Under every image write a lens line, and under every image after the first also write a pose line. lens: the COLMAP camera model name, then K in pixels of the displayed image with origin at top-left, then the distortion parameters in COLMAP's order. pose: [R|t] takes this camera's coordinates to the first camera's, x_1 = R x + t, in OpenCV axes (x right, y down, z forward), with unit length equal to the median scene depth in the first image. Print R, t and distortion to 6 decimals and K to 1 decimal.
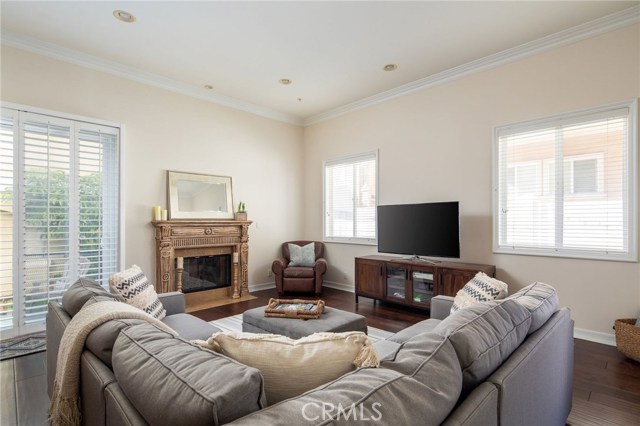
lens RADIAL K [[316.1, 0, 318.2], [0, 316.1, 219.4], [0, 0, 1]] dist [-0.001991, -0.000644]
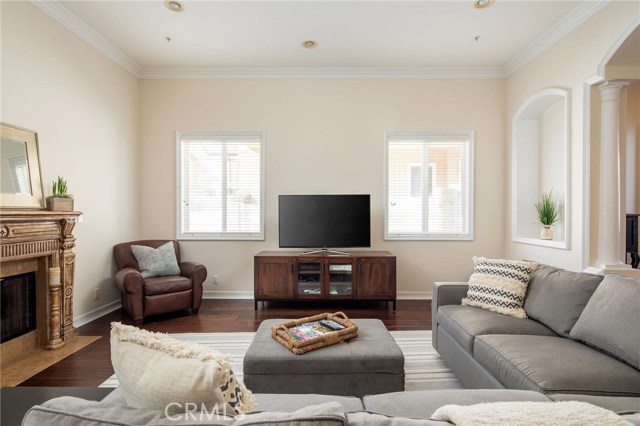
lens RADIAL K [[316.1, 0, 318.2], [0, 316.1, 219.4], [0, 0, 1]] dist [-0.001991, -0.000644]
pose [[0.707444, -0.012845, 0.706653, -0.325059], [-0.005332, 0.999709, 0.023510, 0.002674], [-0.706749, -0.020400, 0.707170, 0.269533]]
